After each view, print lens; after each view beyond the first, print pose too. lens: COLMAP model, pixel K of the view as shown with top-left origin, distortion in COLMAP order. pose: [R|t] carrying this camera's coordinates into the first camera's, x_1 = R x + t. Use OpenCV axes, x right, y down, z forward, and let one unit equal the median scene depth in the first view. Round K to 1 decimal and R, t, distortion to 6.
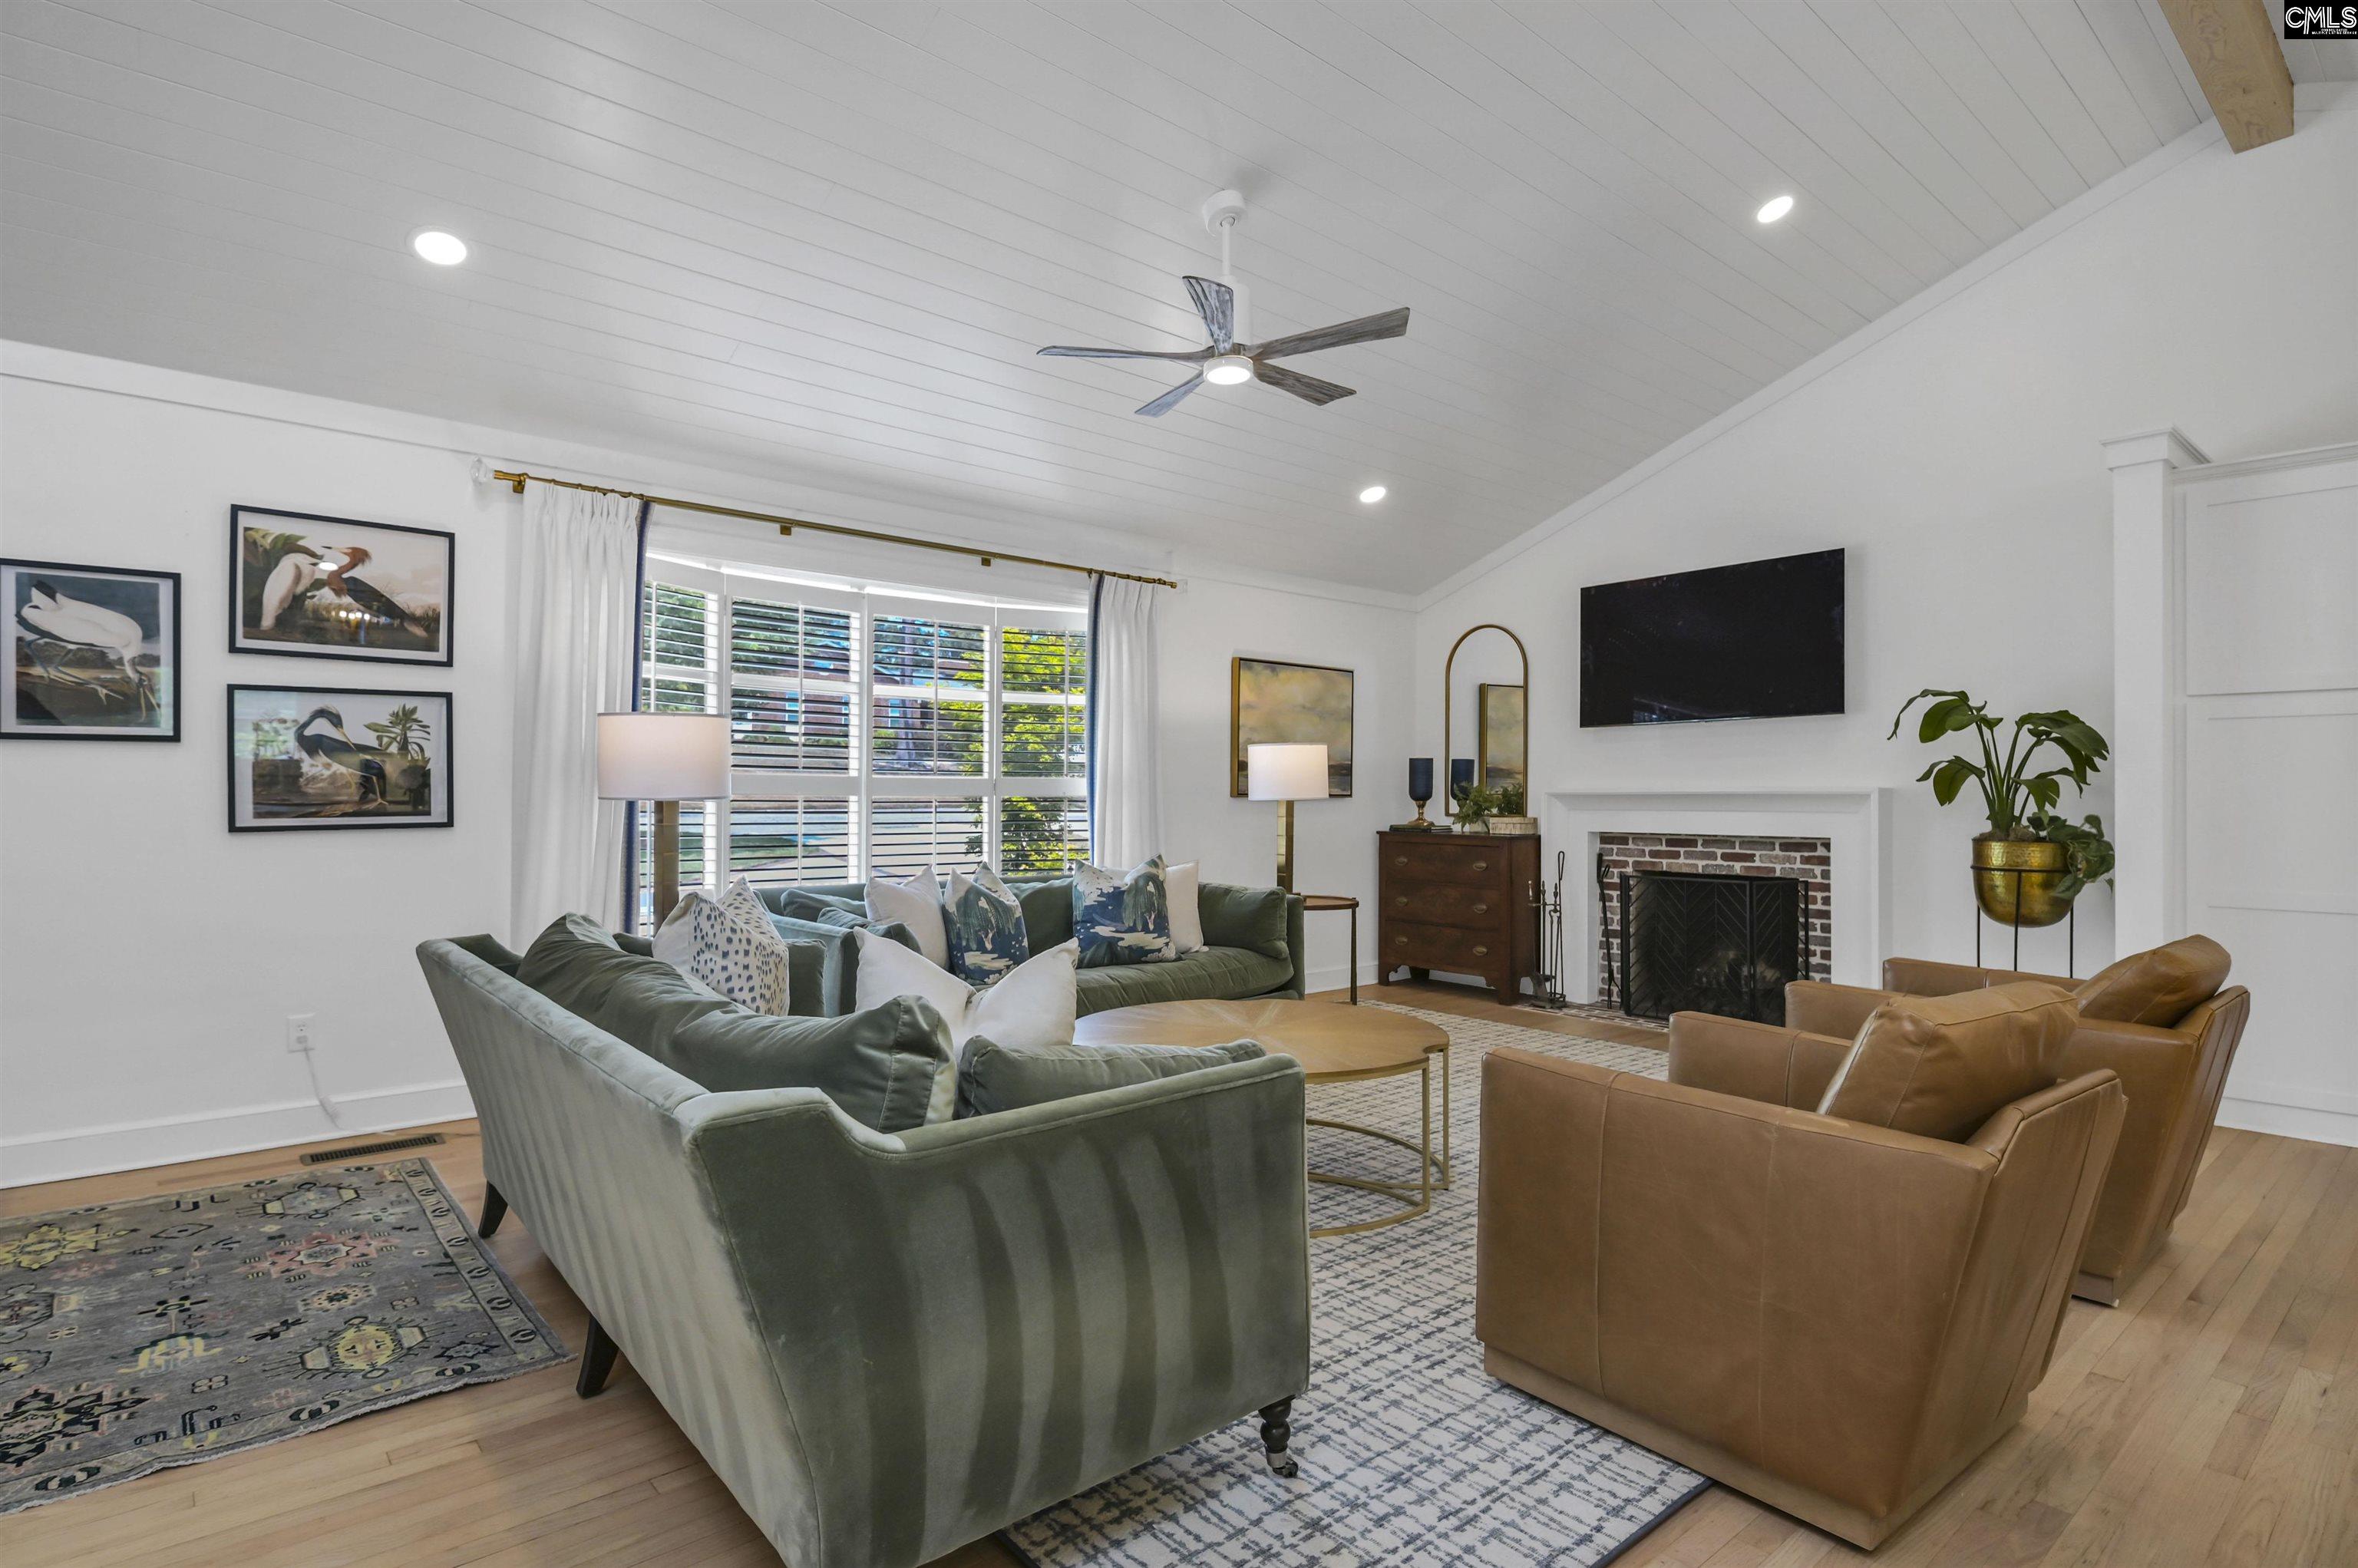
lens RADIAL K [[1205.4, 0, 1172.4], [0, 1205.4, 793.6], [0, 0, 1]] dist [0.005645, -0.007059]
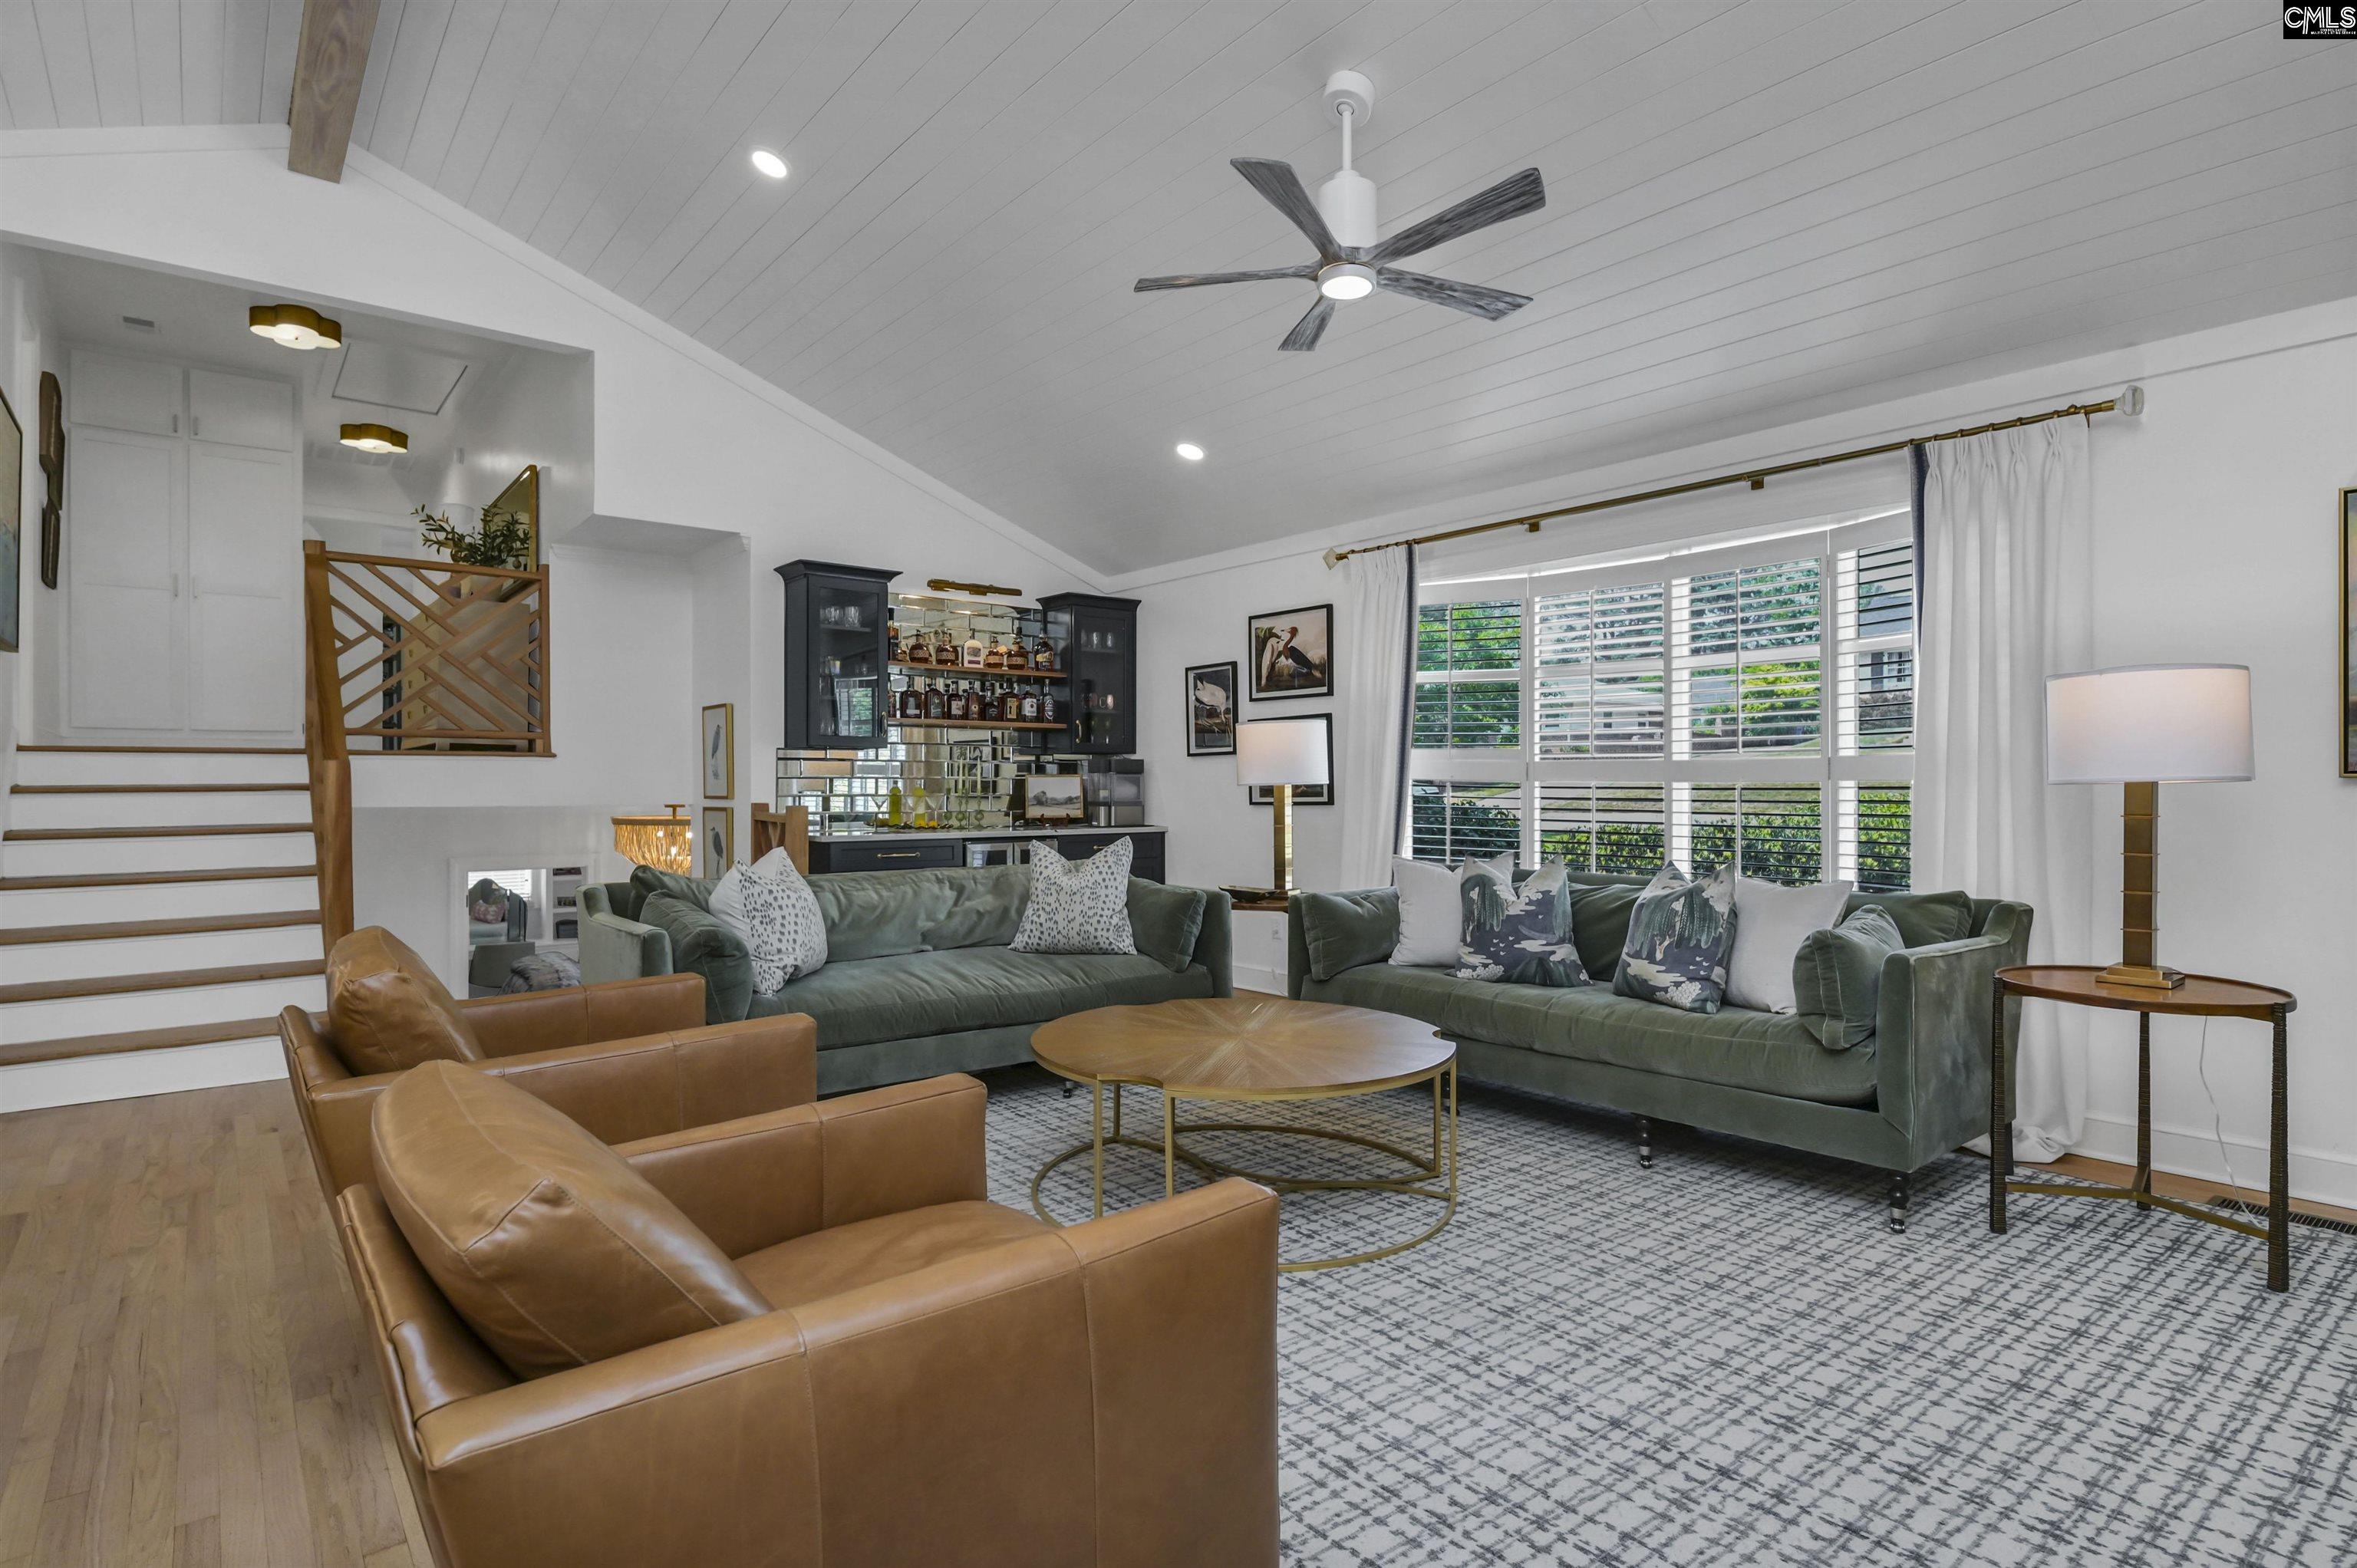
lens RADIAL K [[1204.8, 0, 1174.3], [0, 1204.8, 779.7], [0, 0, 1]] dist [0.005645, -0.007059]
pose [[-0.036781, -0.010400, -0.999269, 0.795448], [0.003248, 0.999939, -0.010526, 0.010340], [0.999318, -0.003633, -0.036745, 0.797069]]
